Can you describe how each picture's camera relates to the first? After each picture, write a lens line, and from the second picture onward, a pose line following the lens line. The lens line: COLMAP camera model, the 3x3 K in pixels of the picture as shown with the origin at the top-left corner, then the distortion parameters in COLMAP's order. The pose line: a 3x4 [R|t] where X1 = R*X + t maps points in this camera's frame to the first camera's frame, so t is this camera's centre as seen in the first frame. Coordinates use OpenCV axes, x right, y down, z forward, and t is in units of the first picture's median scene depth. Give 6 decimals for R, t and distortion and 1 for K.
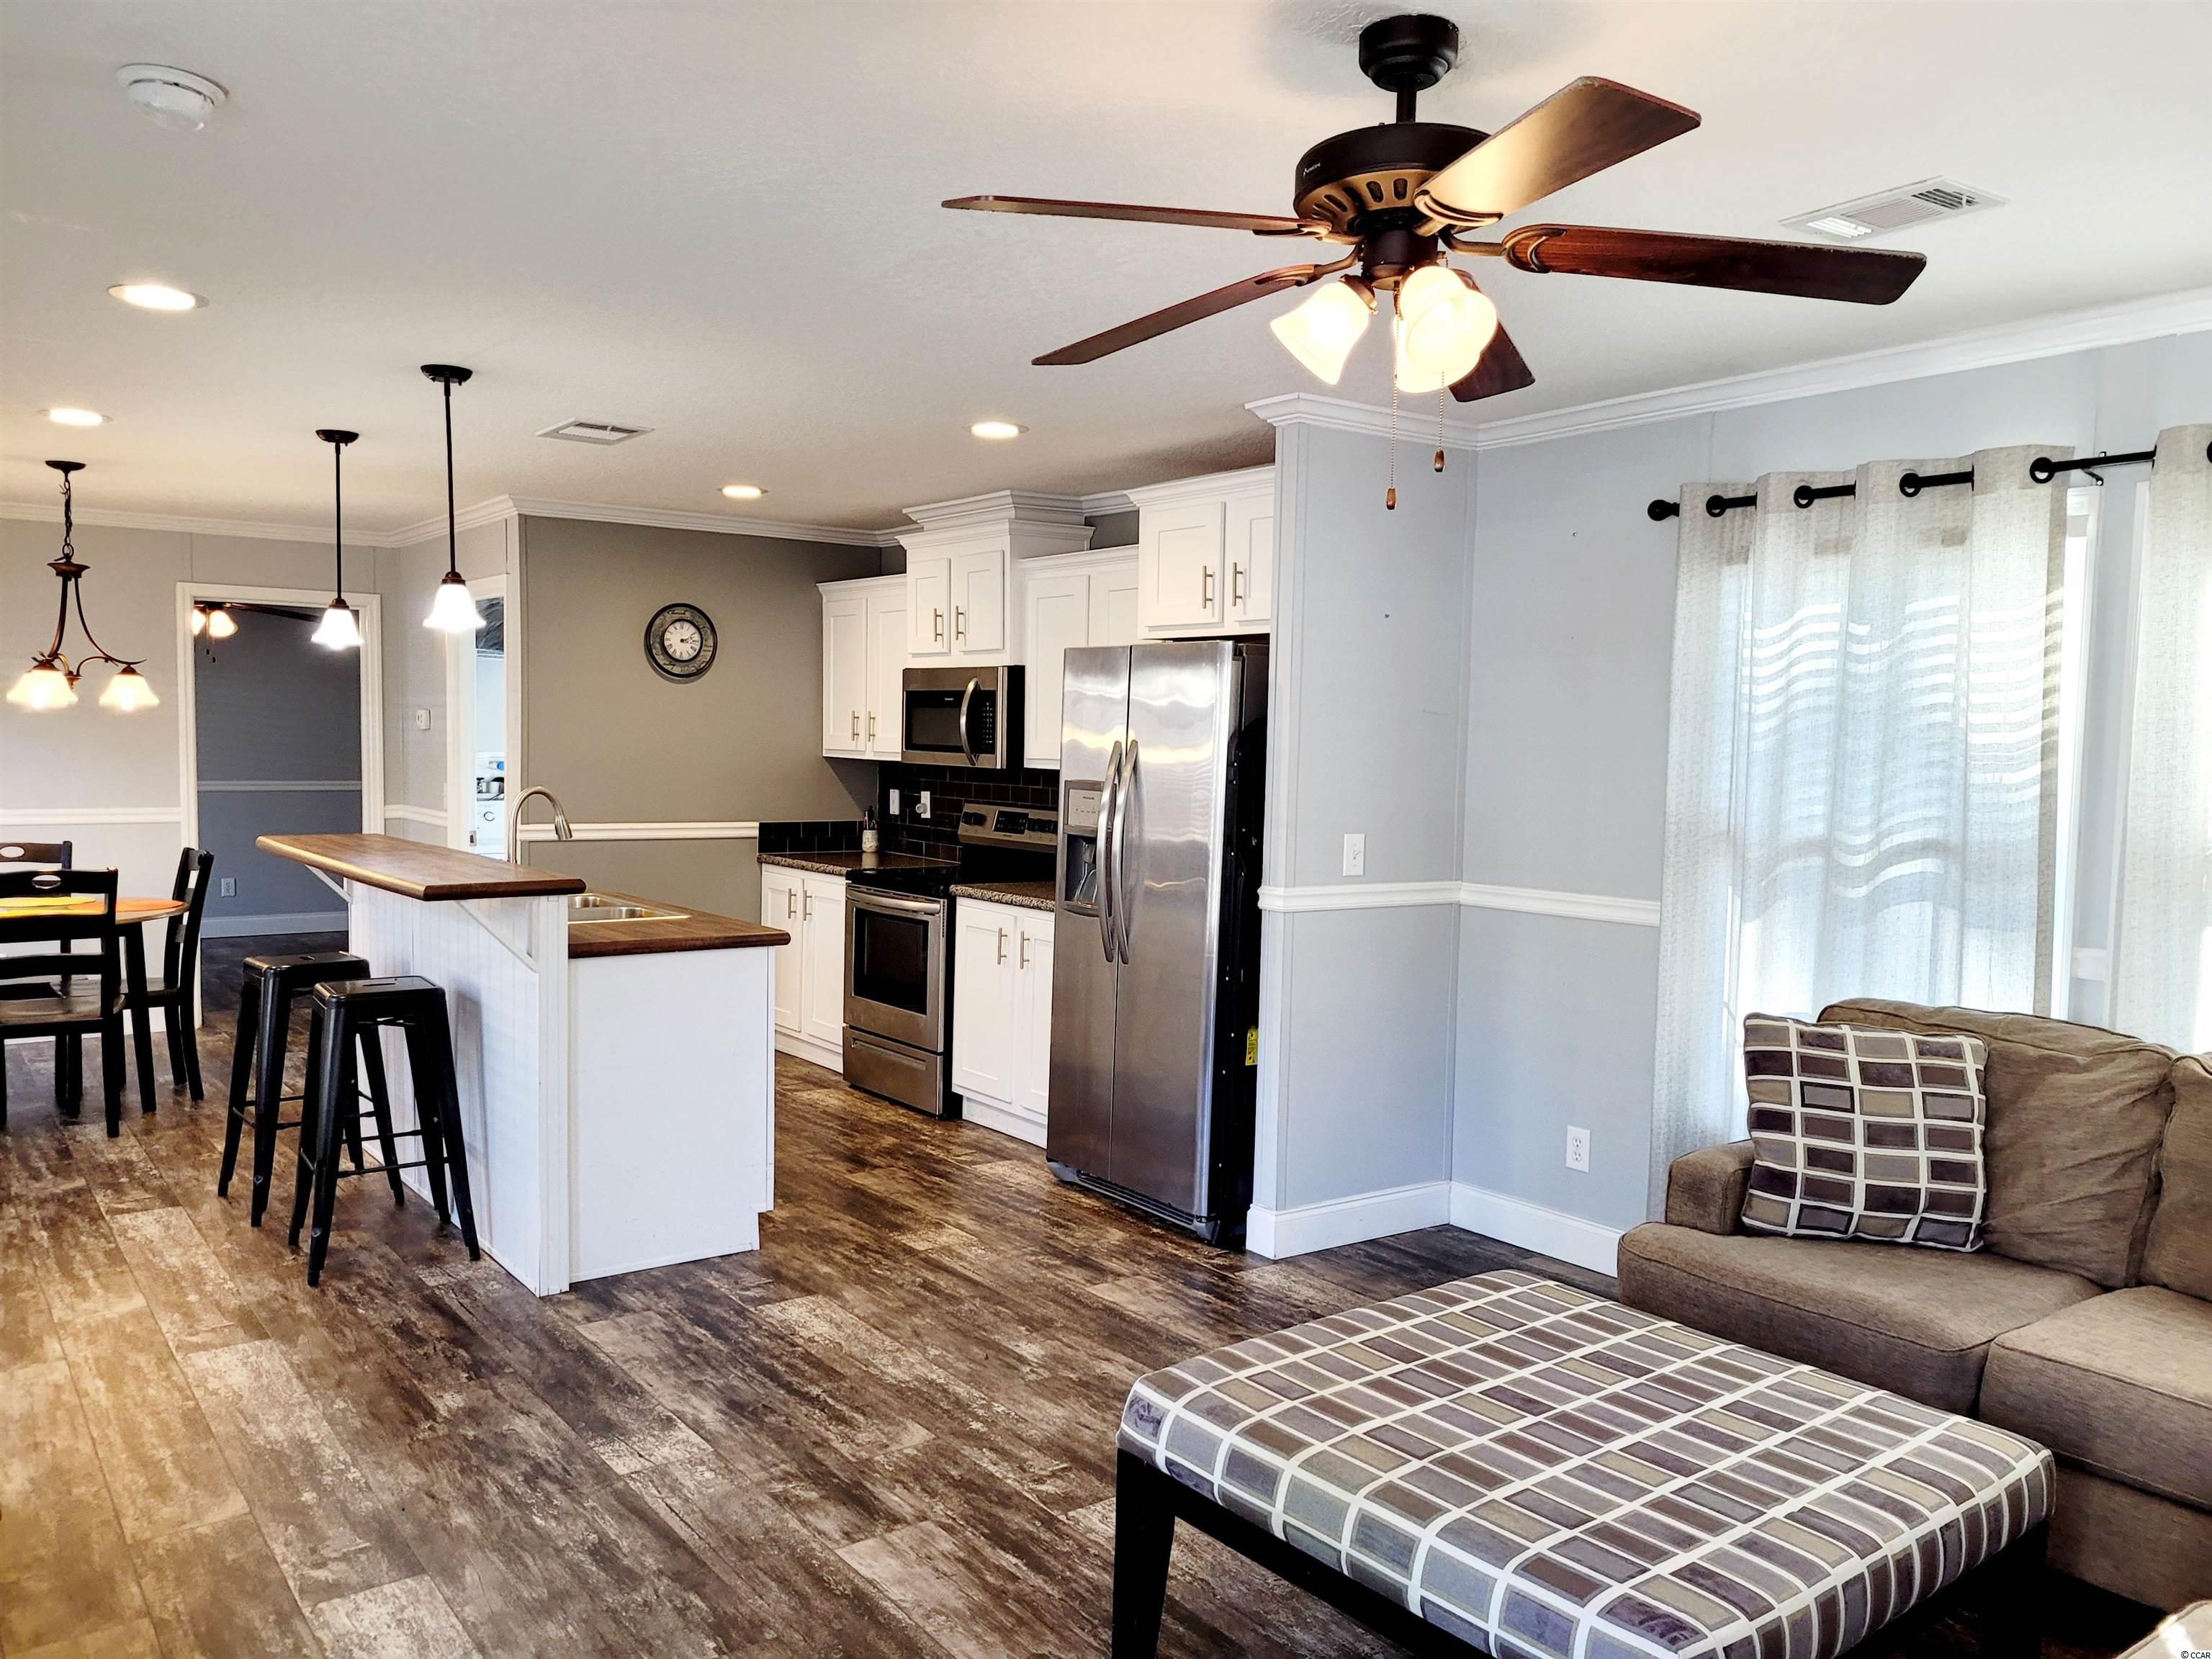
lens RADIAL K [[1674.6, 0, 1093.1], [0, 1674.6, 856.0], [0, 0, 1]] dist [0.052007, -0.039408]
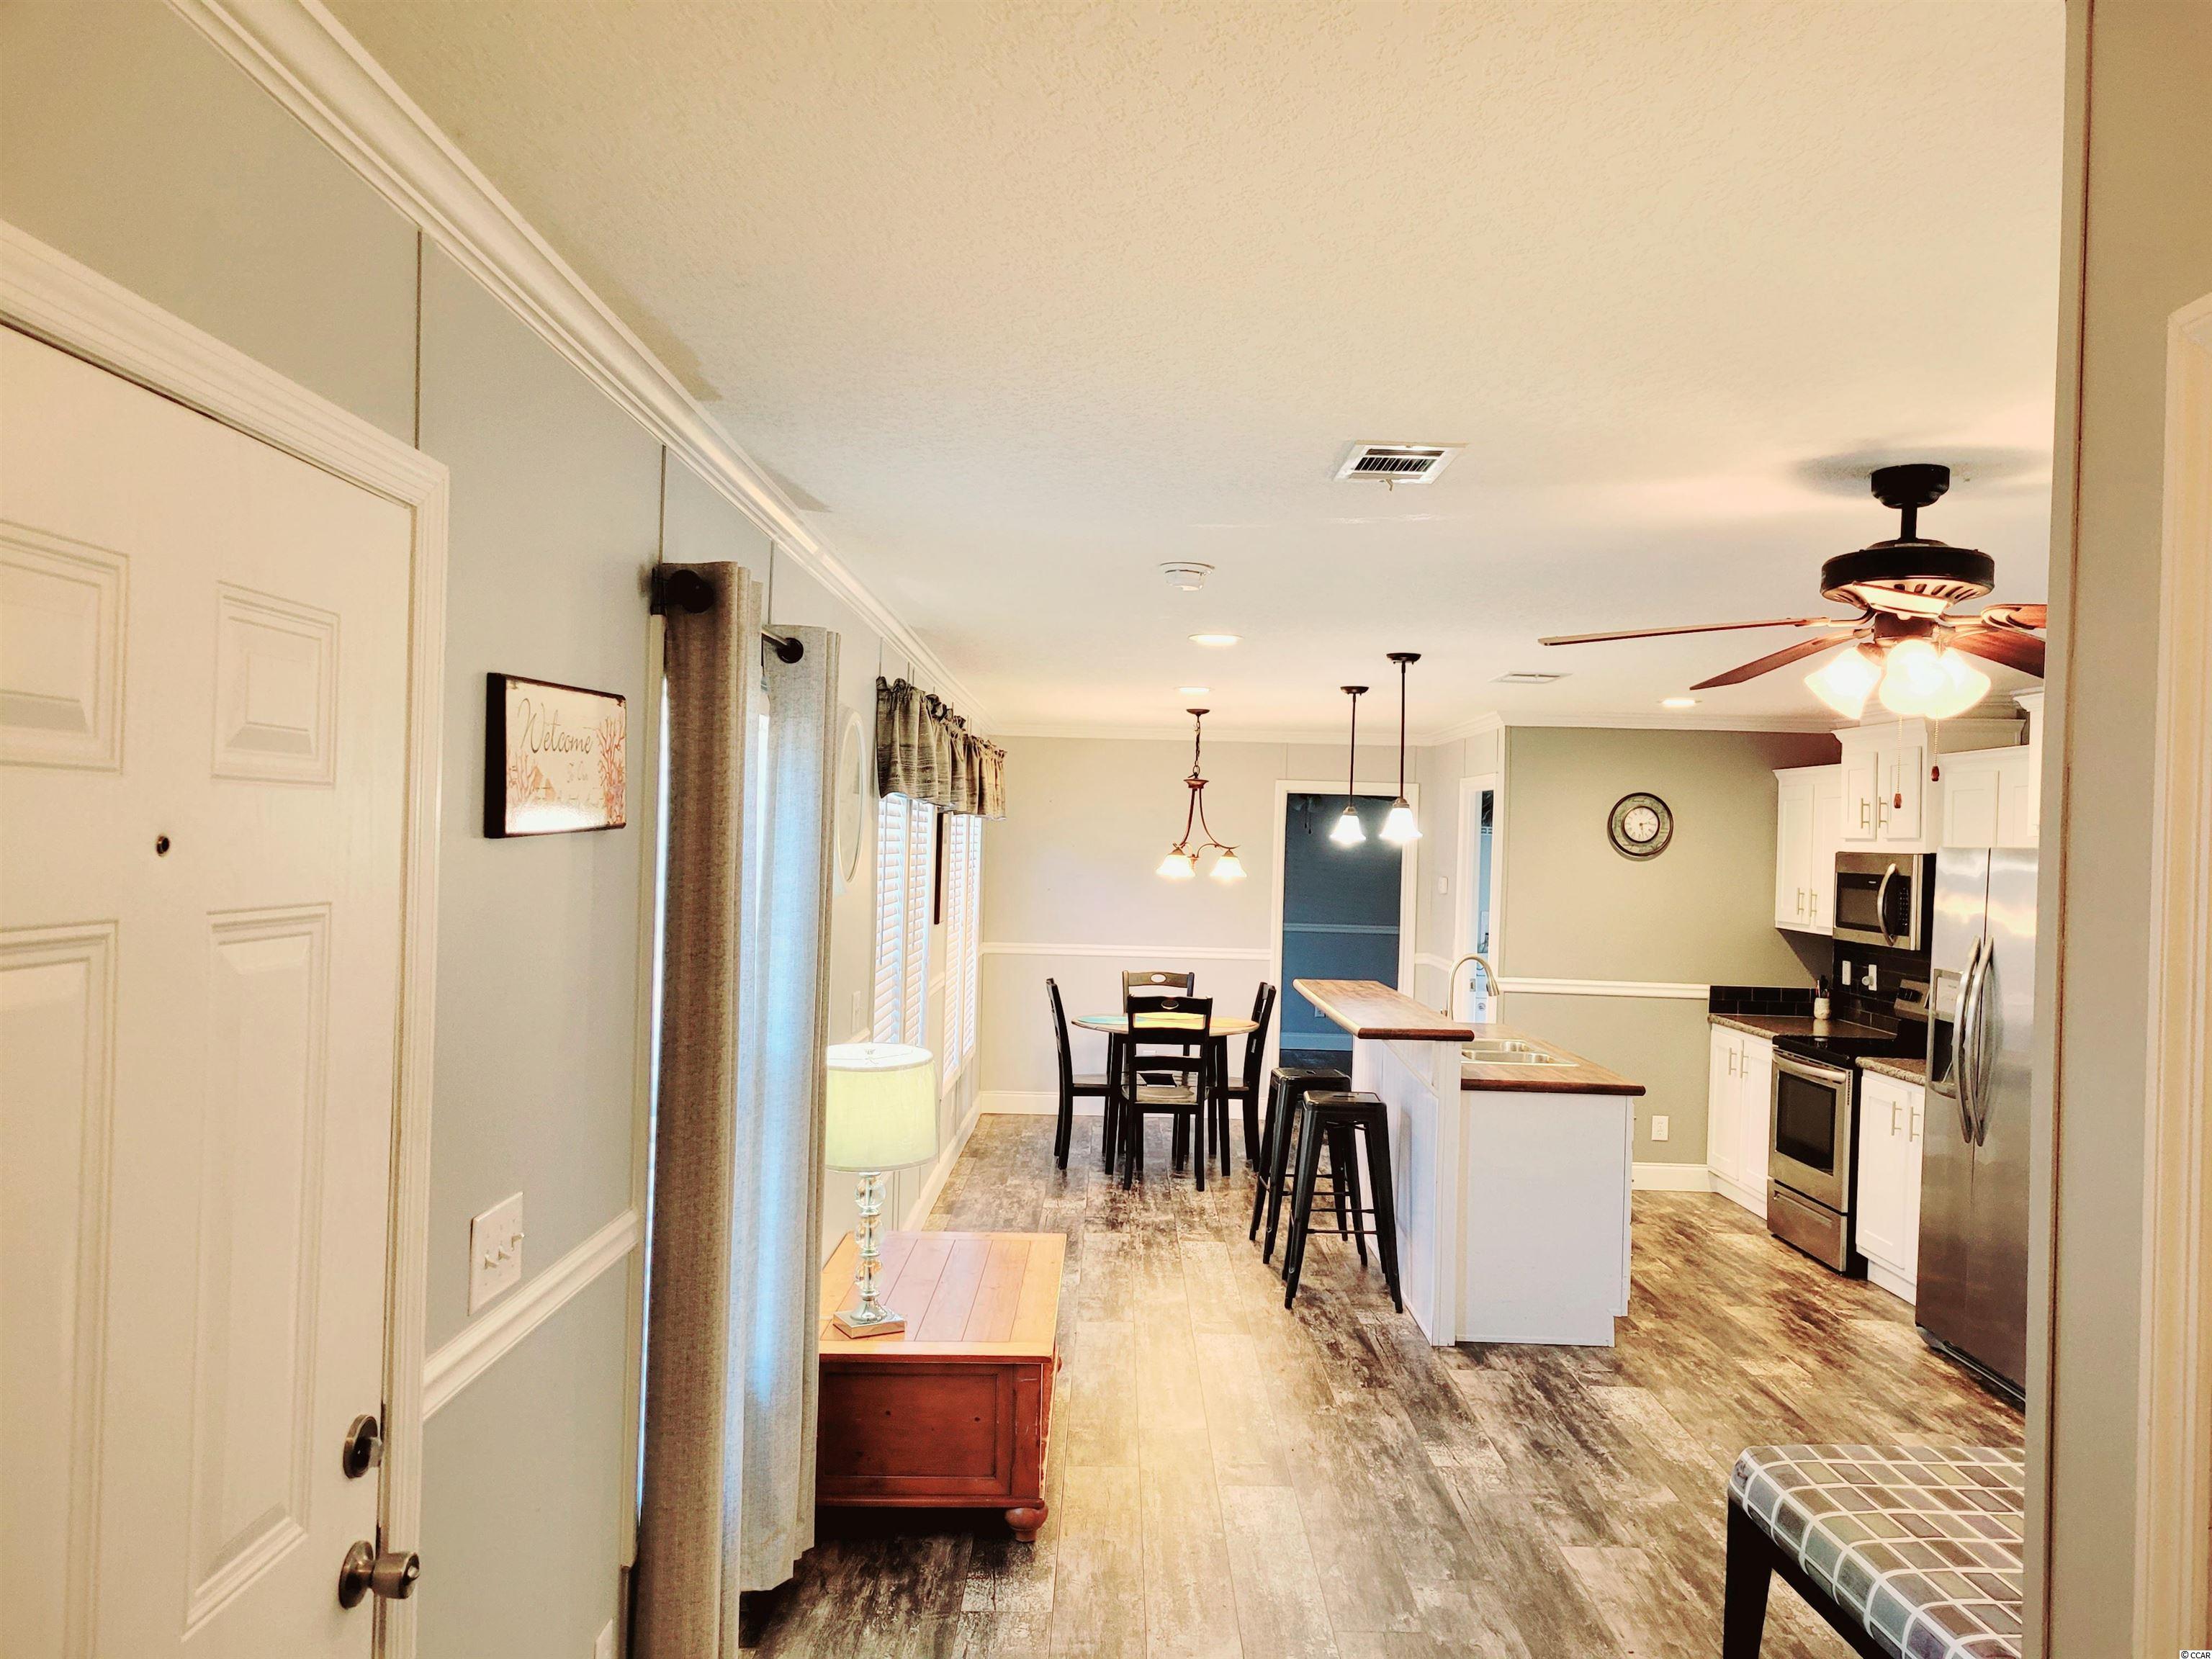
lens RADIAL K [[1675.1, 0, 1113.8], [0, 1675.1, 851.1], [0, 0, 1]] dist [0.048007, -0.049533]
pose [[0.808132, 0.007576, -0.588953, 0.229131], [-0.056395, 0.996319, -0.064566, -0.023923], [0.586296, 0.085392, 0.805584, -0.226638]]
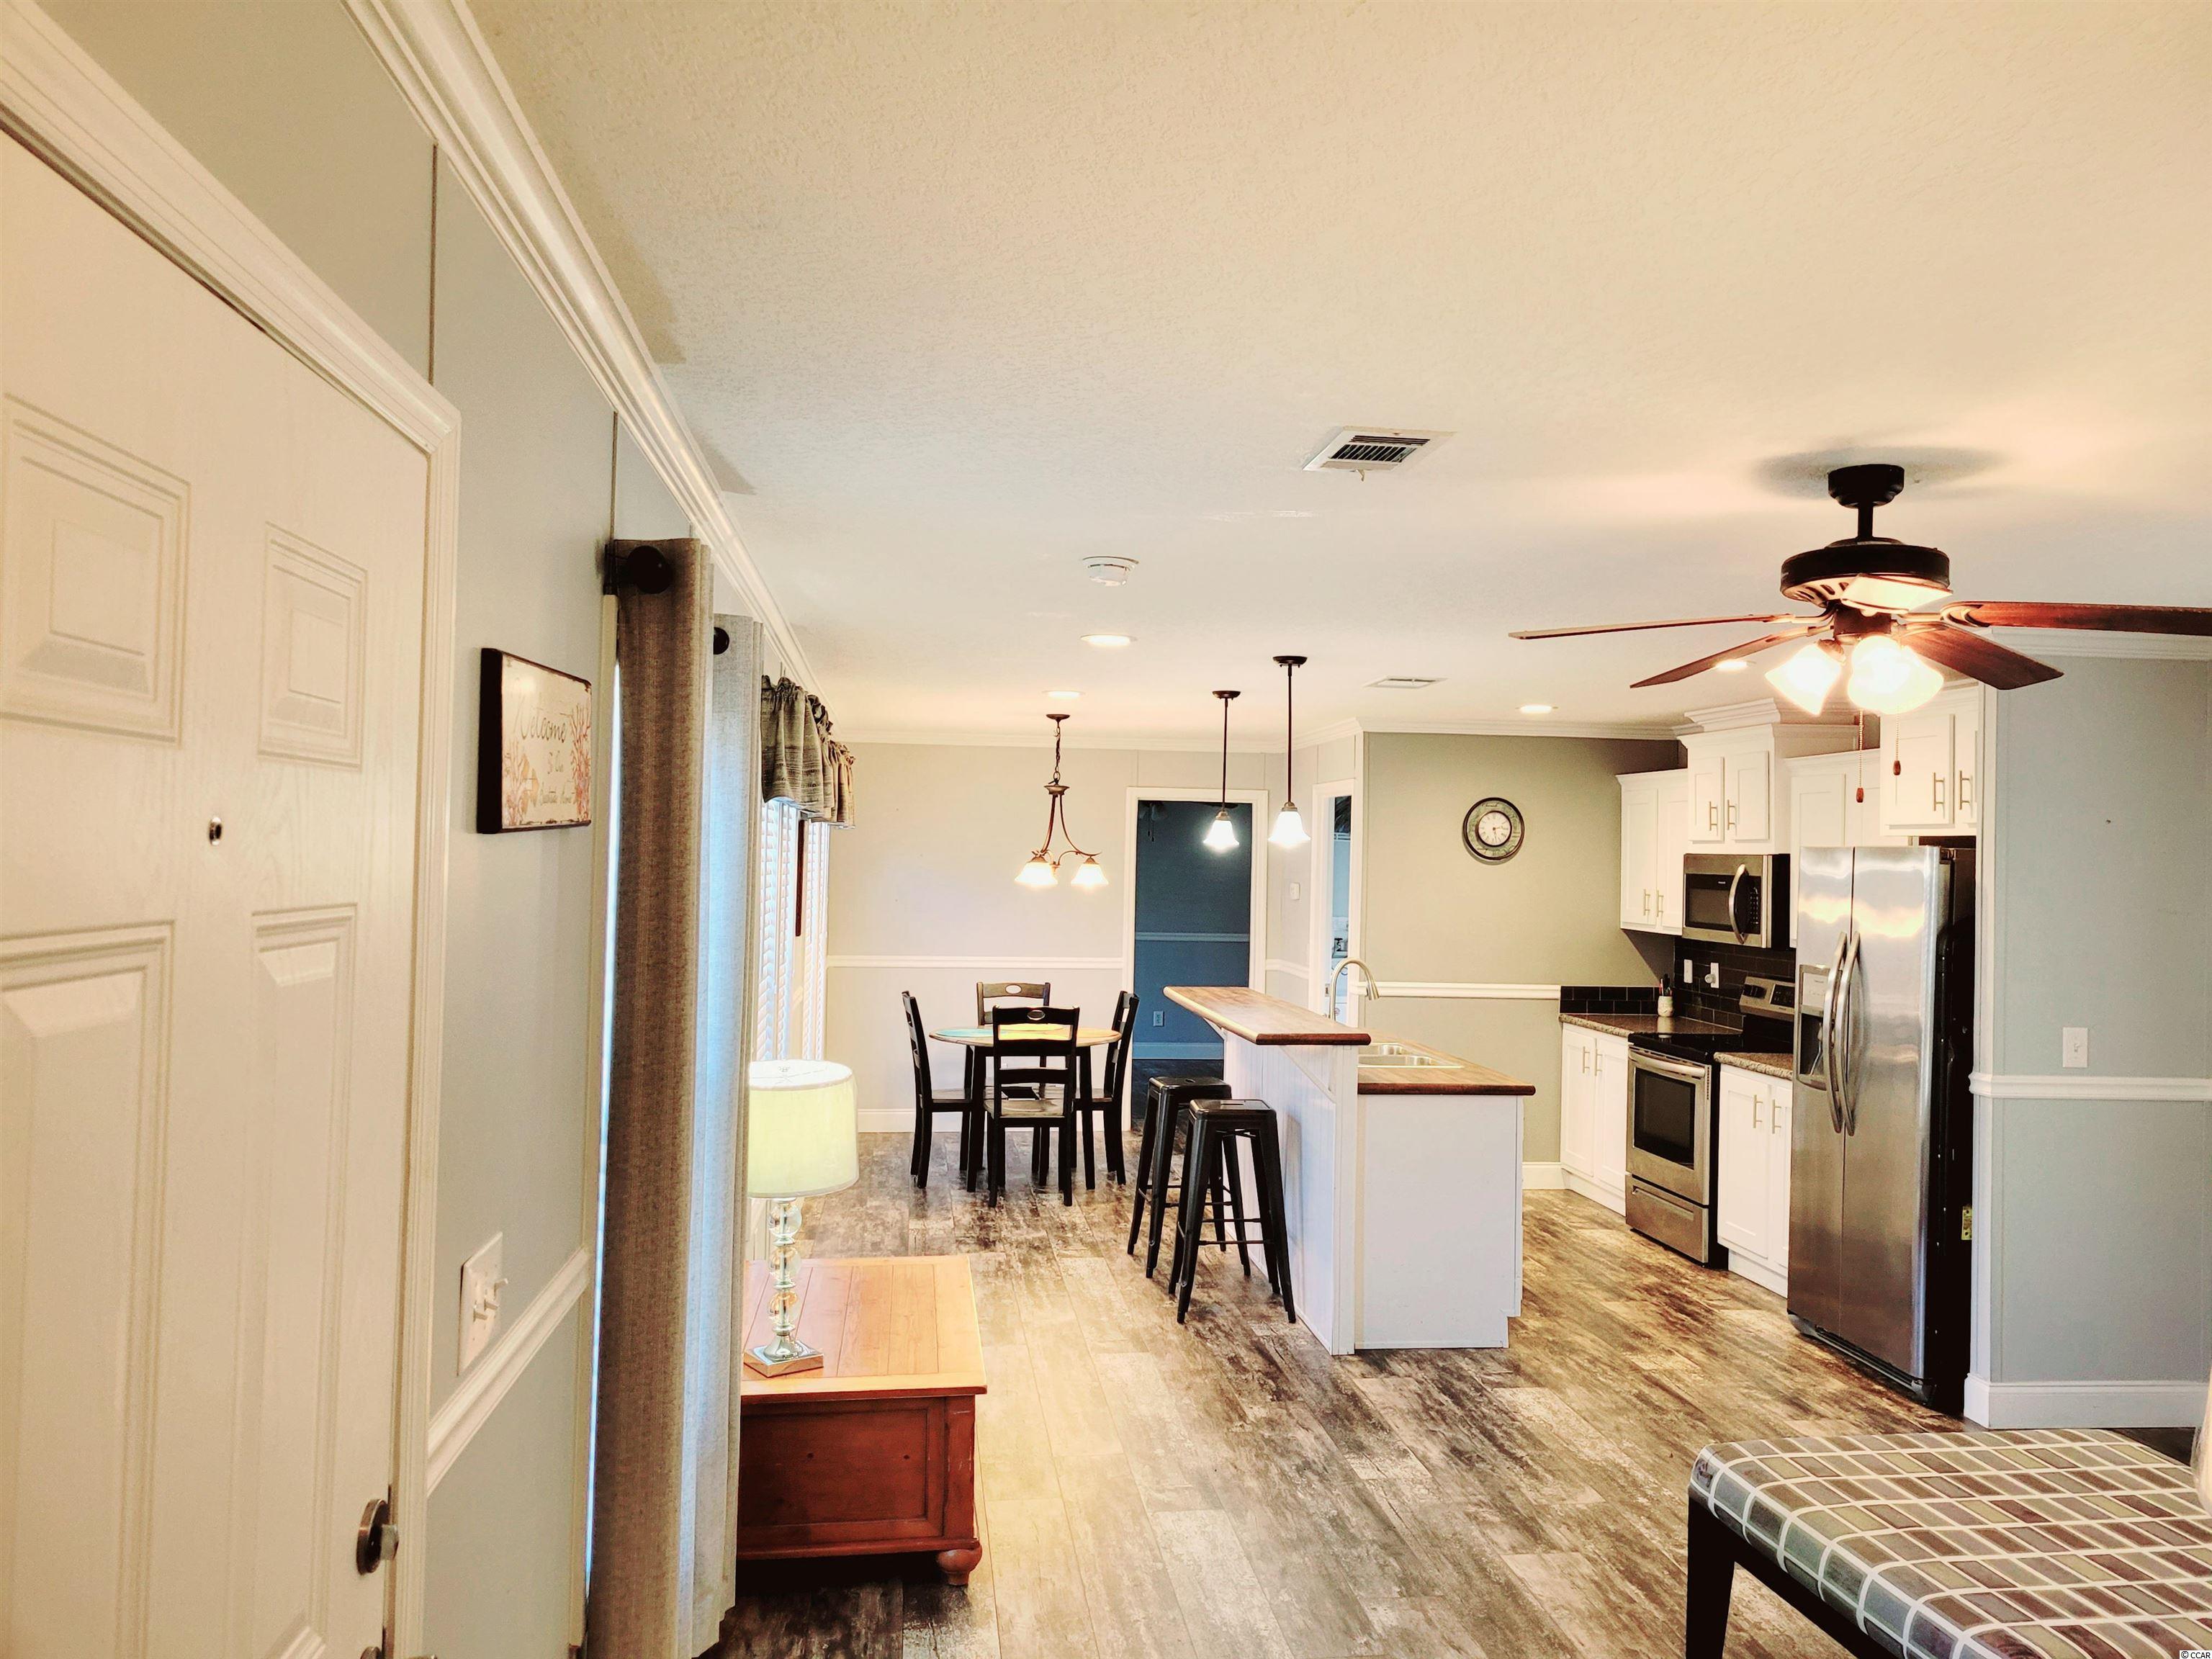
lens RADIAL K [[1677.9, 0, 1126.4], [0, 1677.9, 827.3], [0, 0, 1]] dist [0.048561, -0.046863]
pose [[0.876150, -0.009717, -0.481940, 0.155156], [-0.039470, 0.994993, -0.091816, -0.017692], [0.480419, 0.099467, 0.871380, -0.238299]]
